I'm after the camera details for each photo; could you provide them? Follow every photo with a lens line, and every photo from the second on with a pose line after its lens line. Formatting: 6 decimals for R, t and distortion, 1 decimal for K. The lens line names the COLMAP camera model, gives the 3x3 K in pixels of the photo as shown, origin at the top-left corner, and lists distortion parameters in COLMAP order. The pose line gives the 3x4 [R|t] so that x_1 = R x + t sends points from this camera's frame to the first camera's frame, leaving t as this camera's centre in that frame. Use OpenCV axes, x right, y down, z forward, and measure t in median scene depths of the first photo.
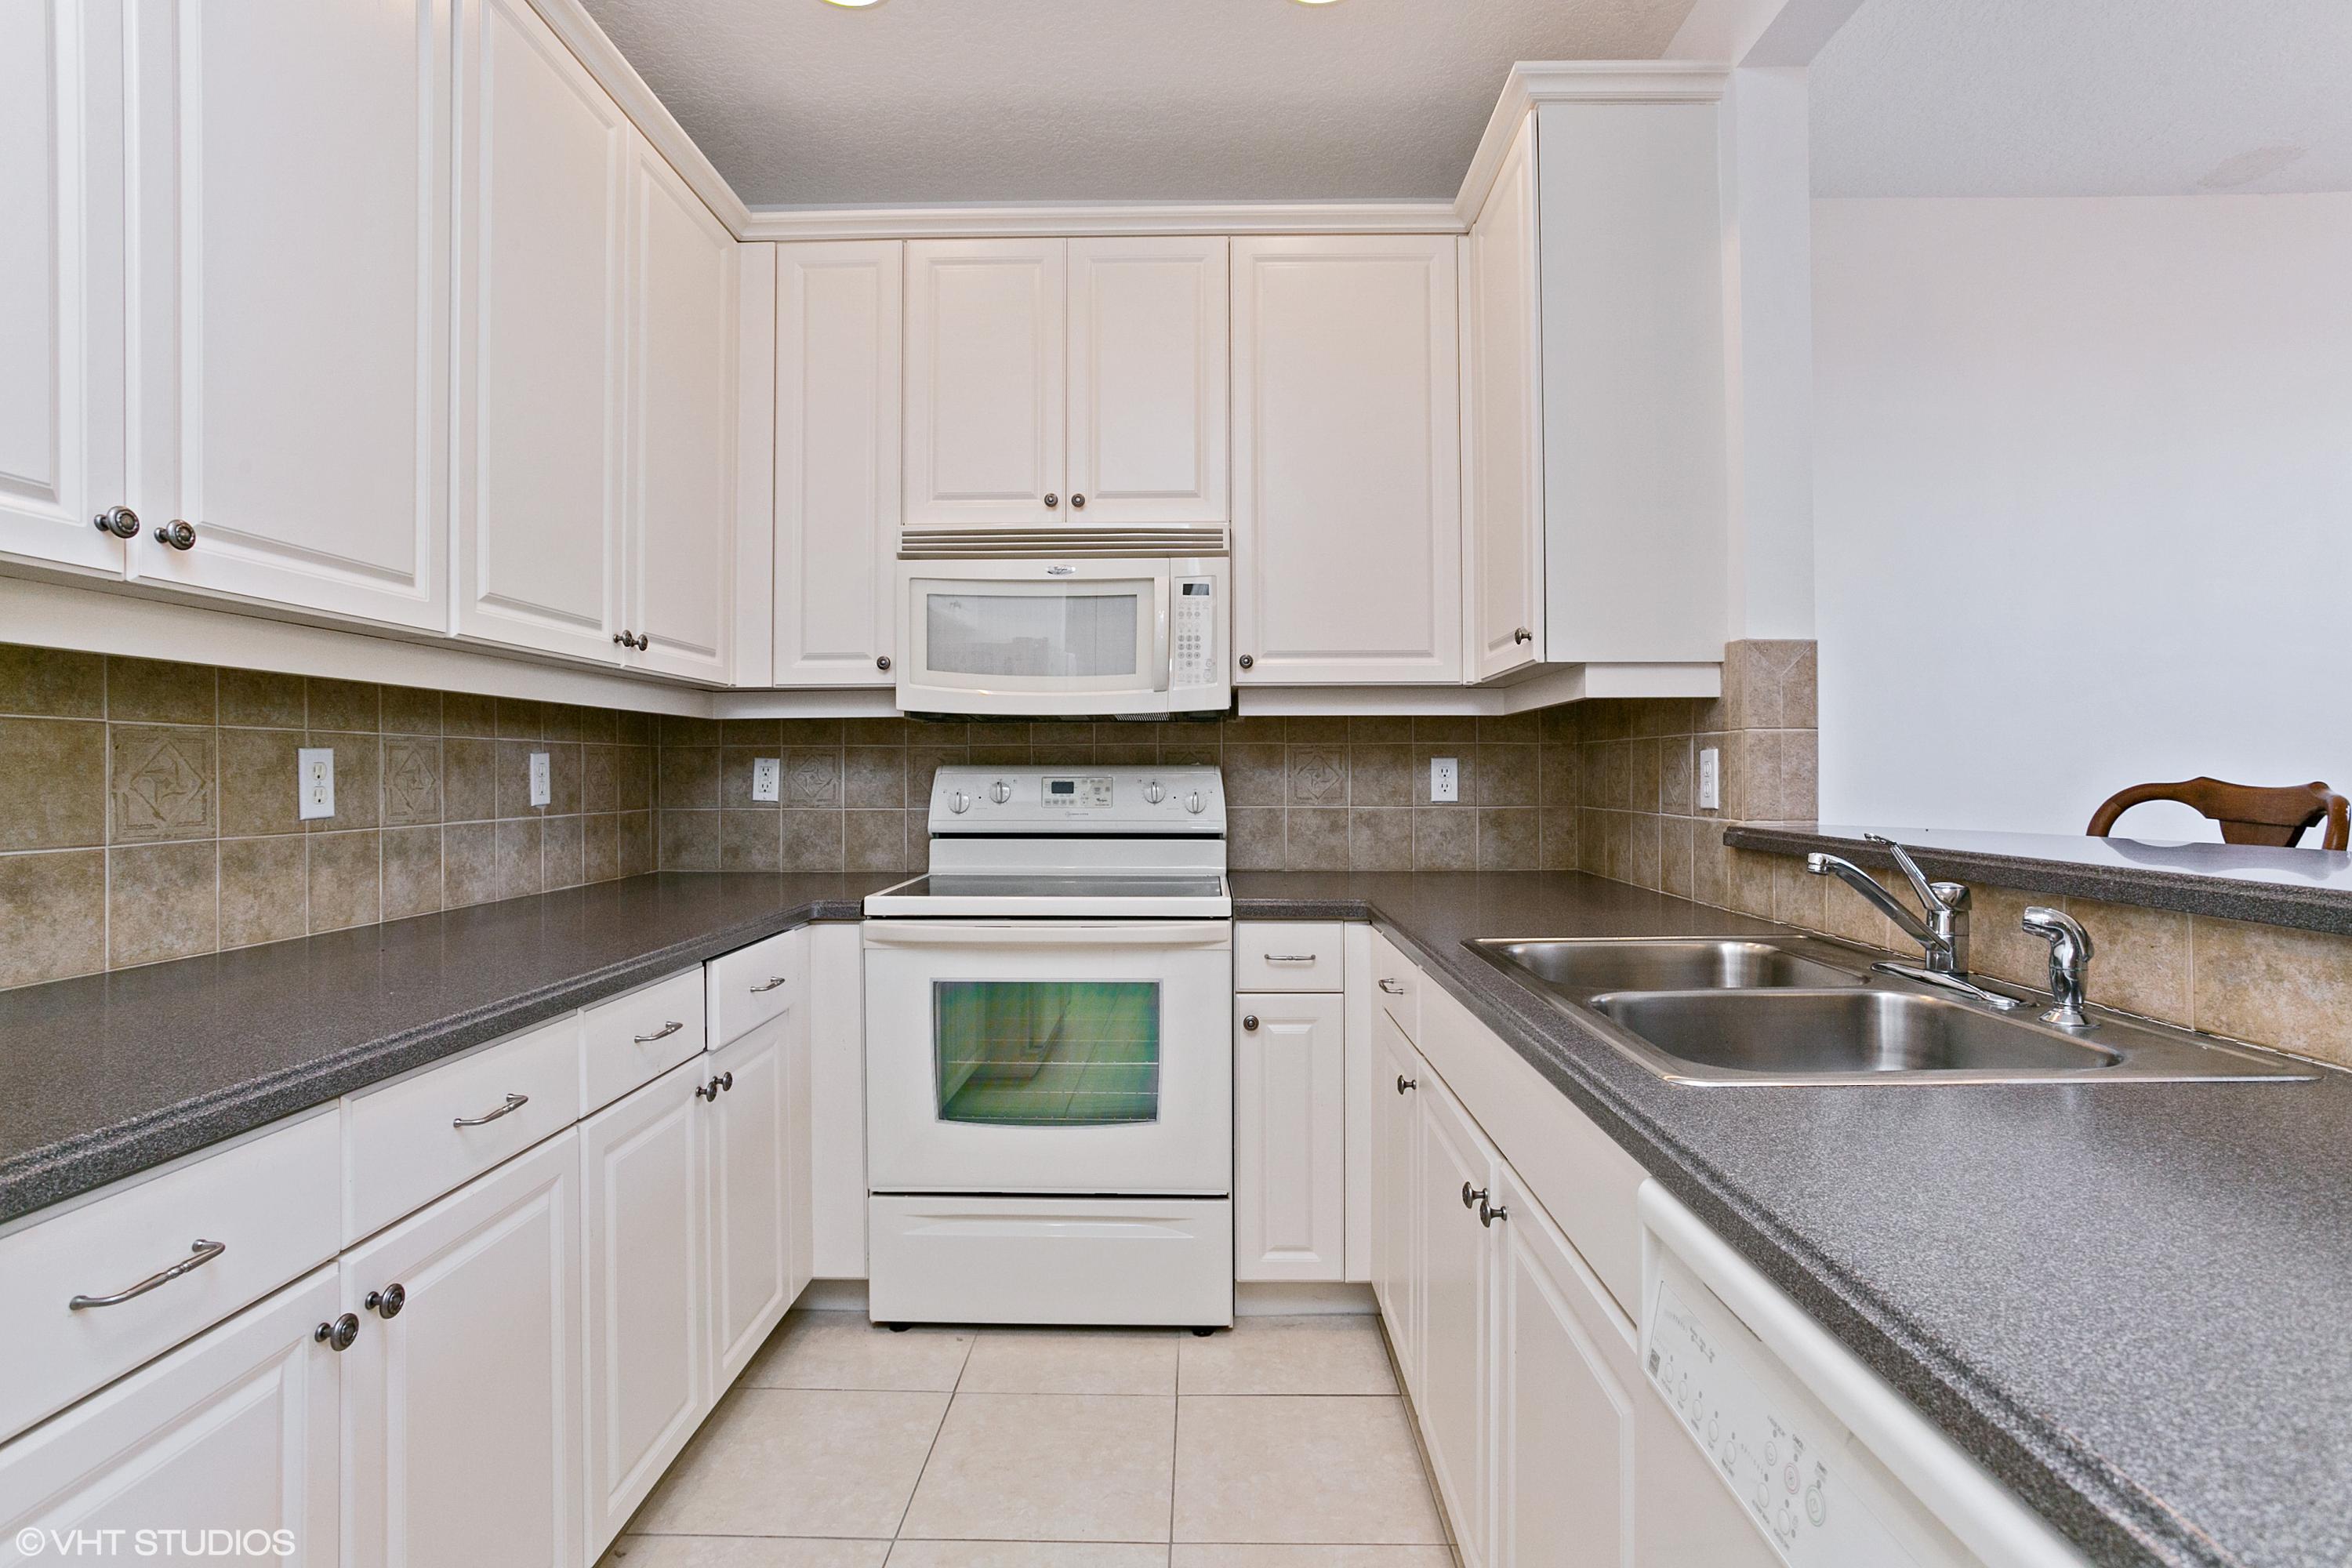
lens RADIAL K [[1136.6, 0, 1180.1], [0, 1136.6, 781.8], [0, 0, 1]] dist [-0.005930, -0.000370]
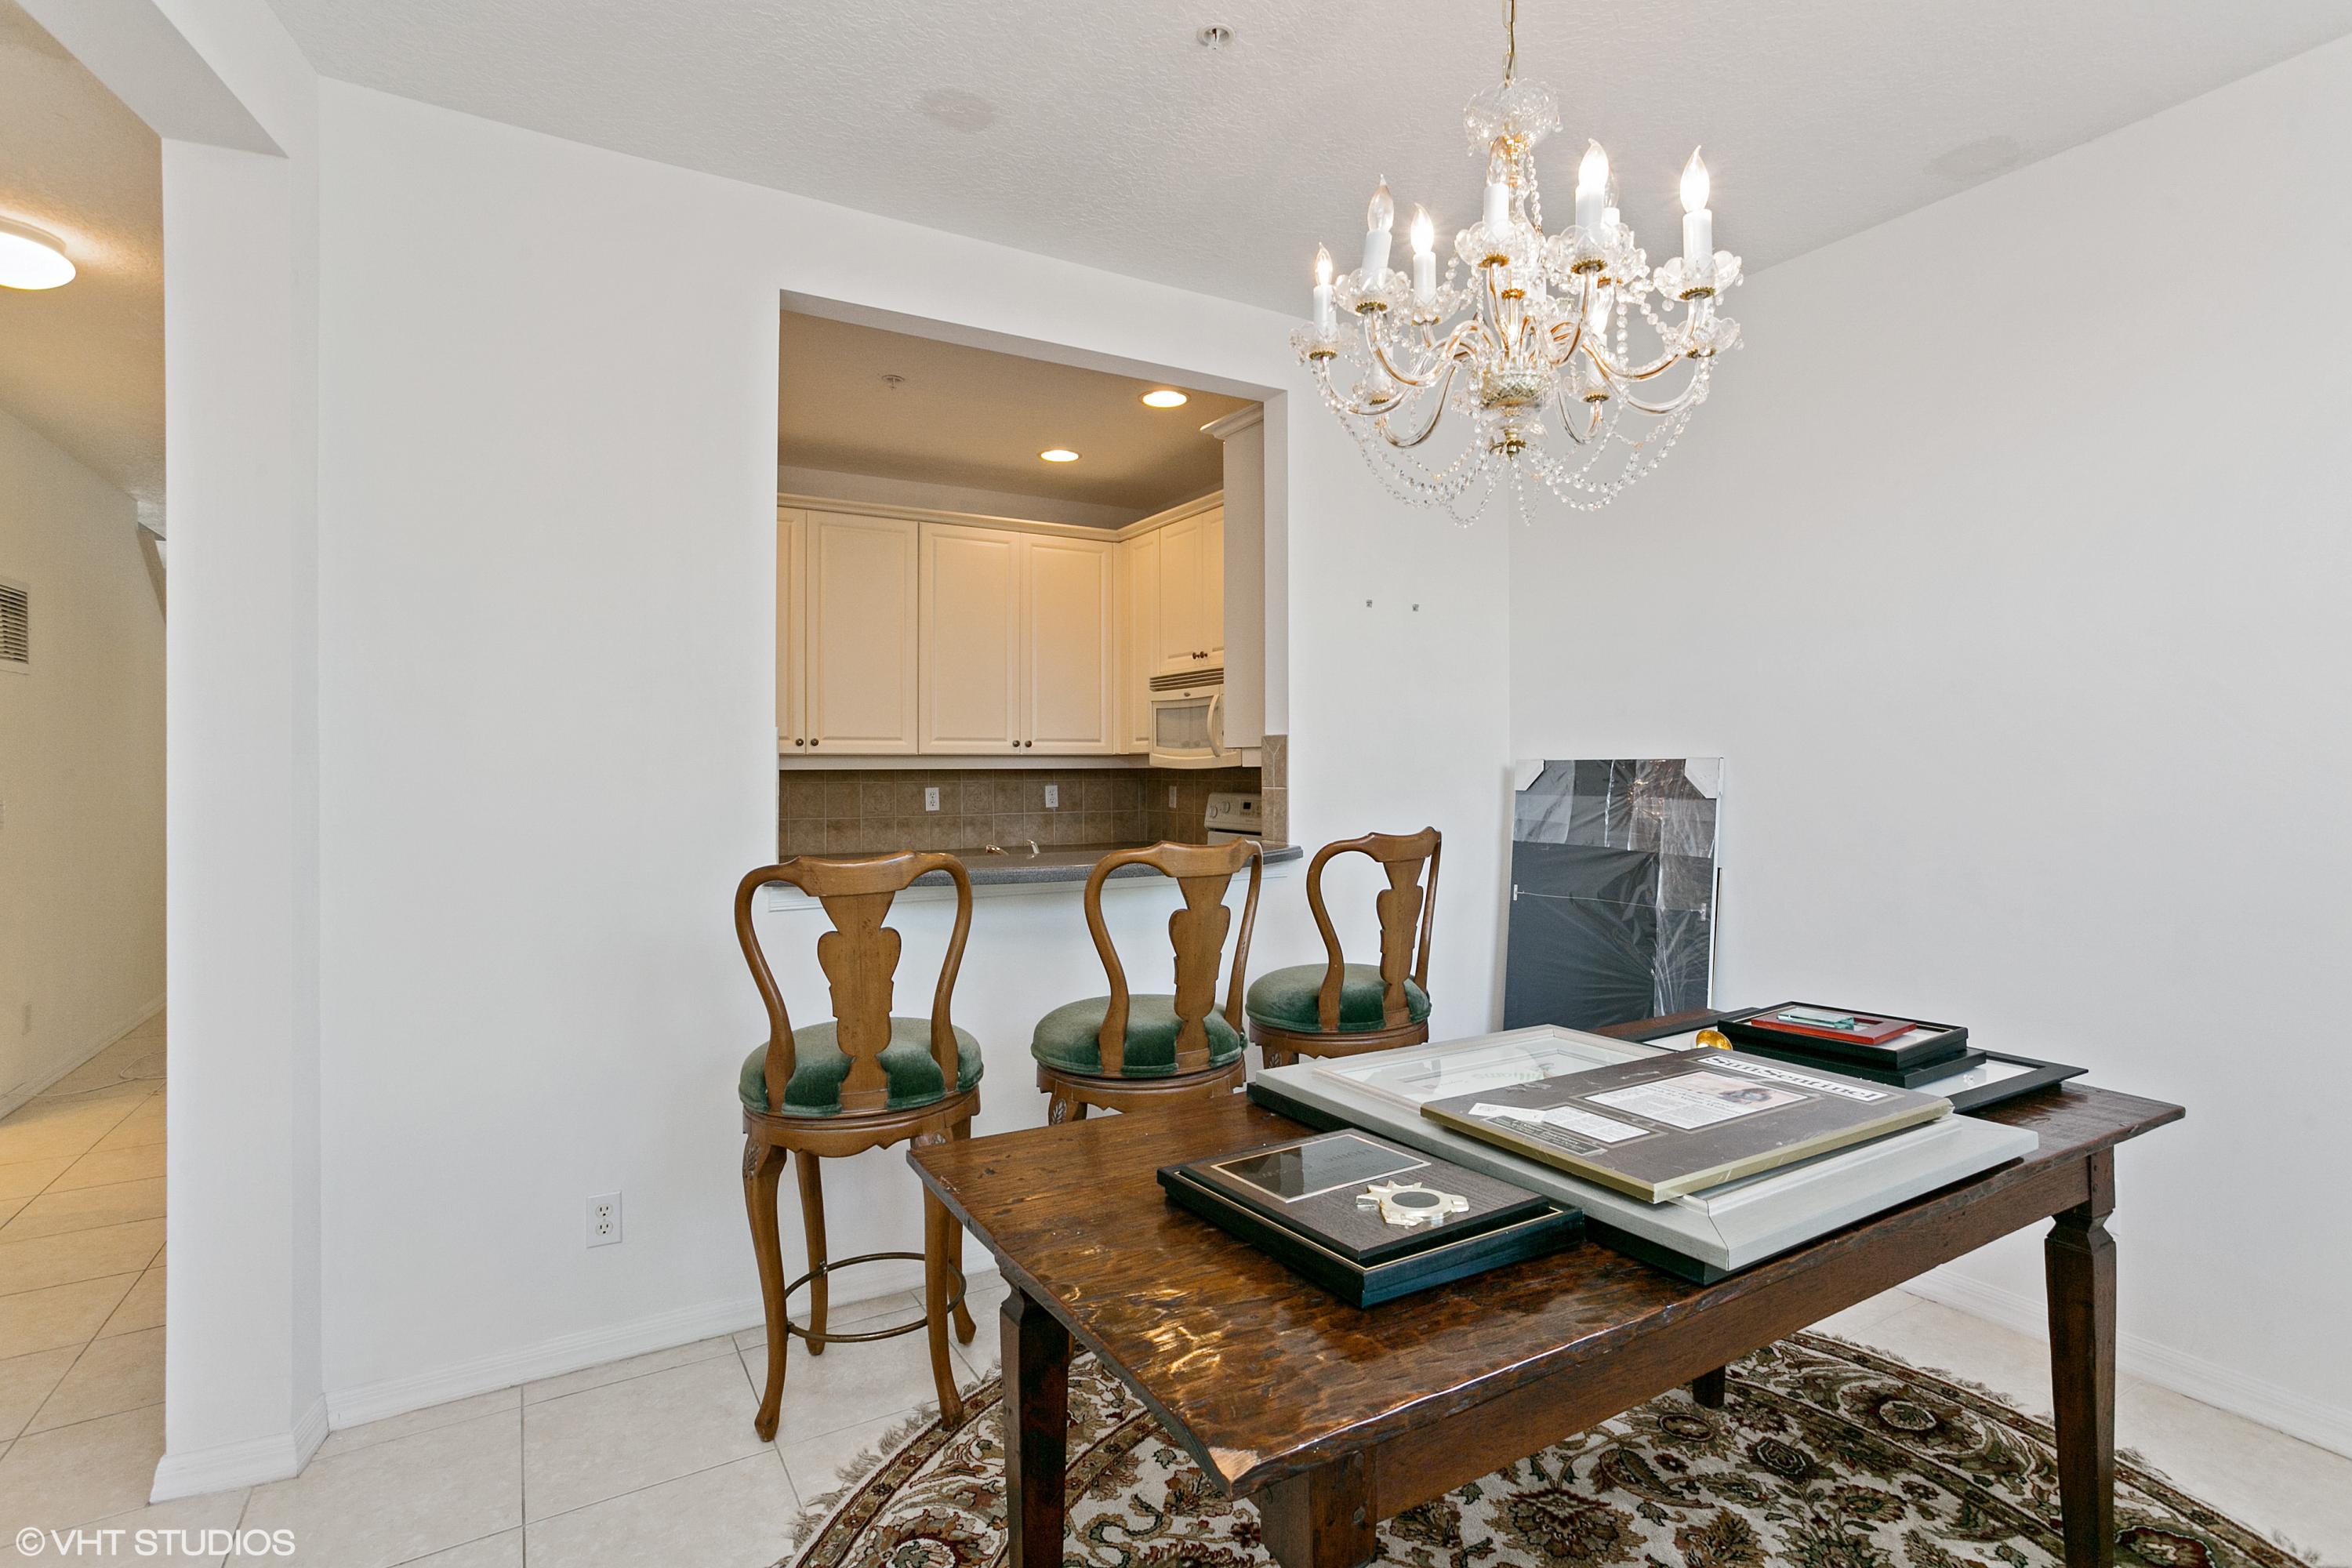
lens RADIAL K [[1136.6, 0, 1184.7], [0, 1136.6, 775.2], [0, 0, 1]] dist [-0.005930, -0.000370]
pose [[0.526104, 0.008785, -0.850375, 1.911056], [-0.005901, 0.999960, 0.006679, -0.076885], [0.850400, 0.001504, 0.526135, -0.012424]]
